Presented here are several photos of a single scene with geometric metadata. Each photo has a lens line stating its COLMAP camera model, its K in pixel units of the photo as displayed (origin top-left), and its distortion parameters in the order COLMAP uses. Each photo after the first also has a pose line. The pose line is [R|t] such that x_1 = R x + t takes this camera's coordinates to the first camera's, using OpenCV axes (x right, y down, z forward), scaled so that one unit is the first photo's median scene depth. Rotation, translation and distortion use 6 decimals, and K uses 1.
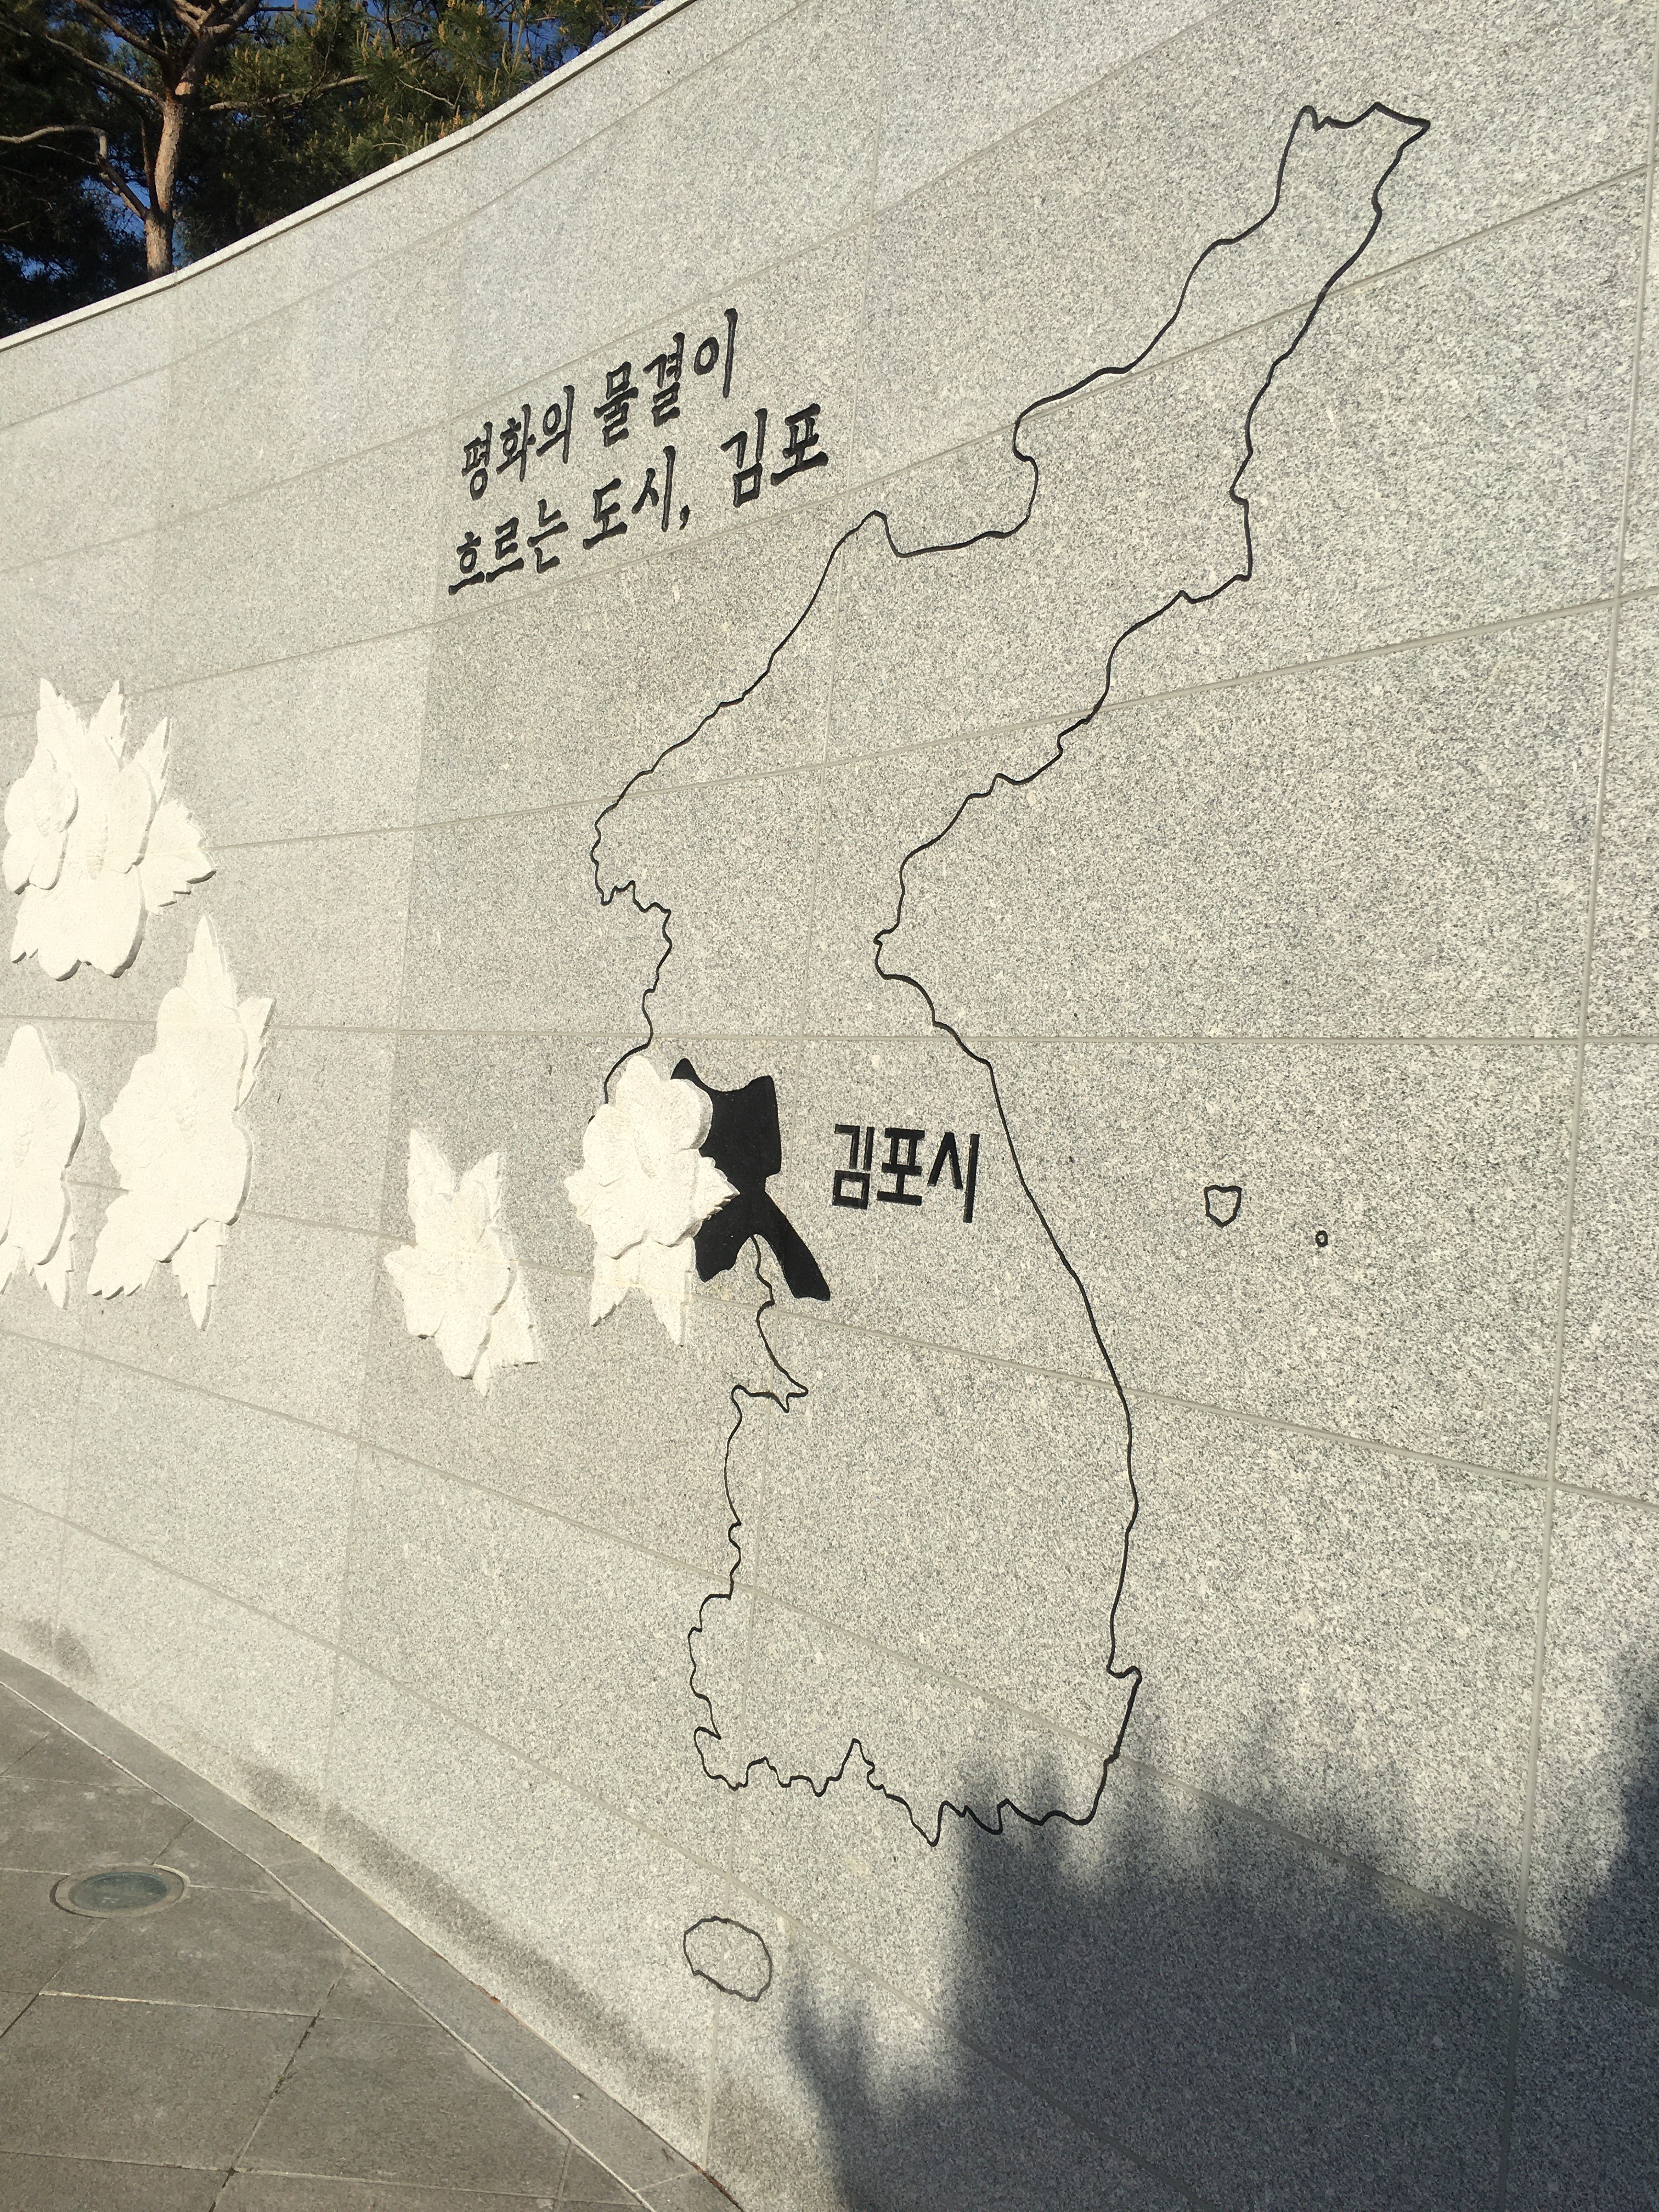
lens RADIAL K [[1875.0, 0, 831.0], [0, 1875.0, 1104.9], [0, 0, 1]] dist [0.080743, -0.095485]
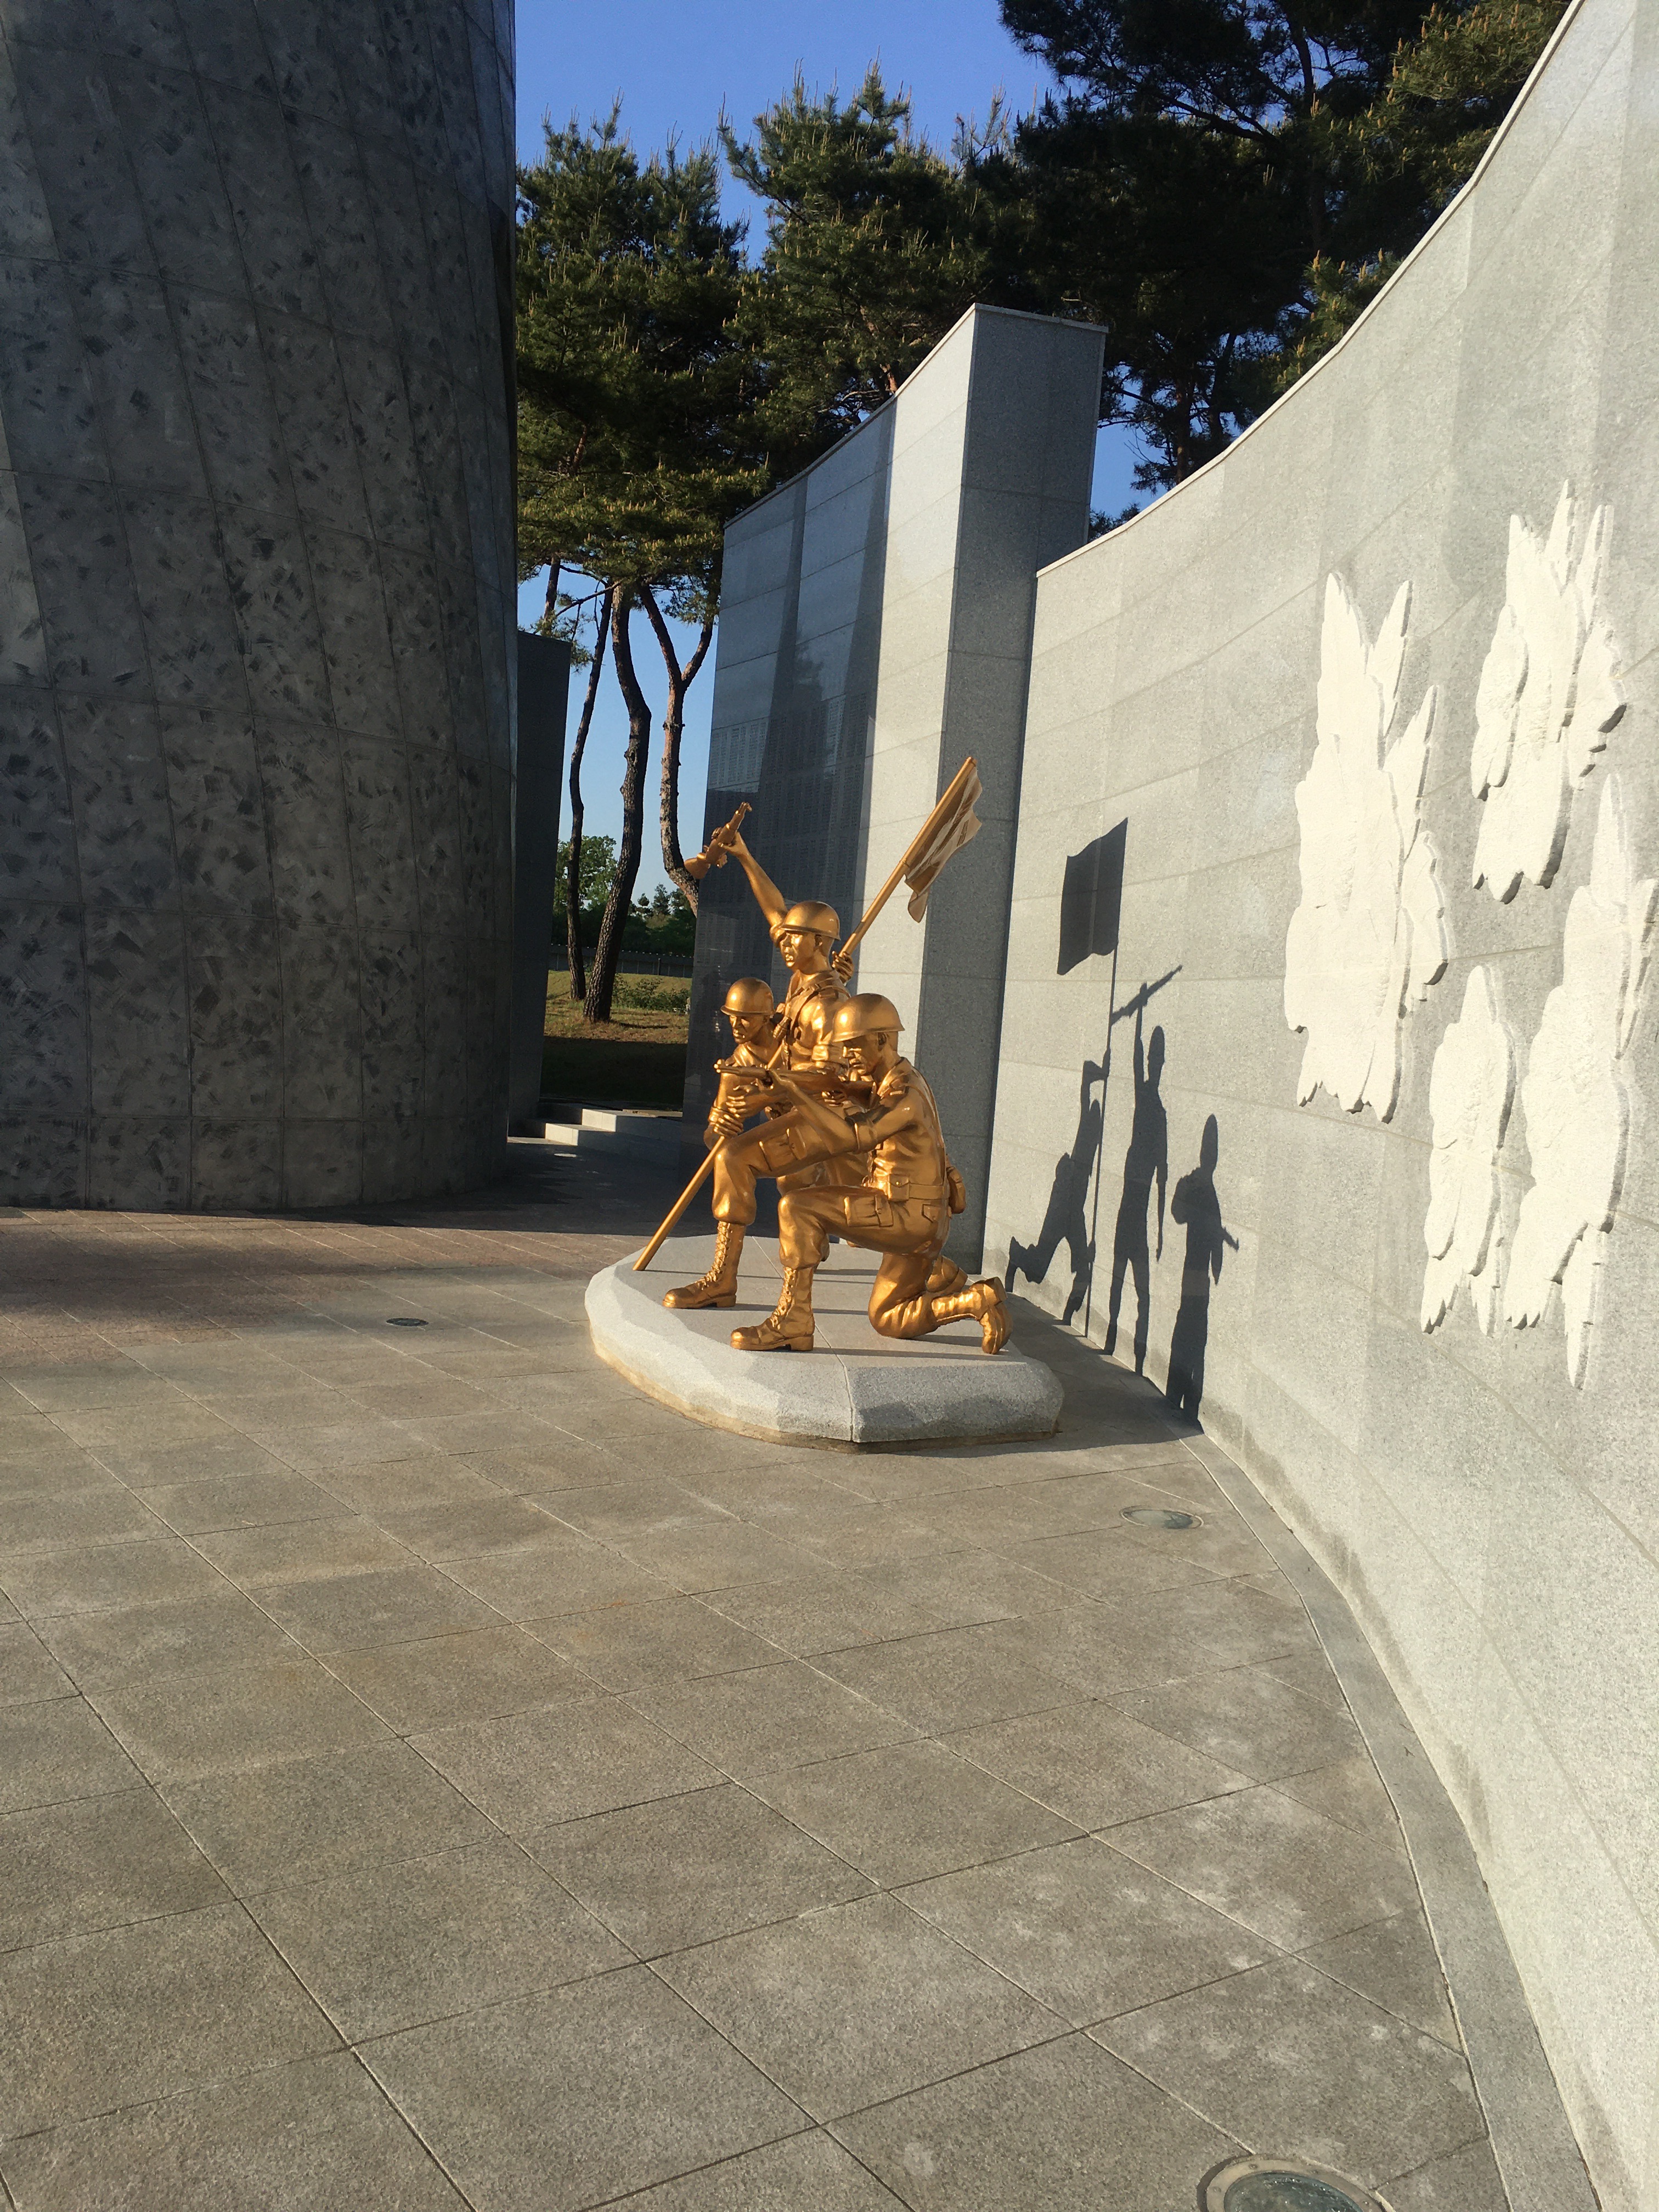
lens RADIAL K [[1875.0, 0, 829.0], [0, 1875.0, 1097.6], [0, 0, 1]] dist [0.080743, -0.095485]
pose [[0.569073, -0.004849, -0.822273, 0.065361], [-0.006804, 0.999921, -0.010606, 0.023920], [0.822259, 0.011631, 0.568994, 0.377482]]
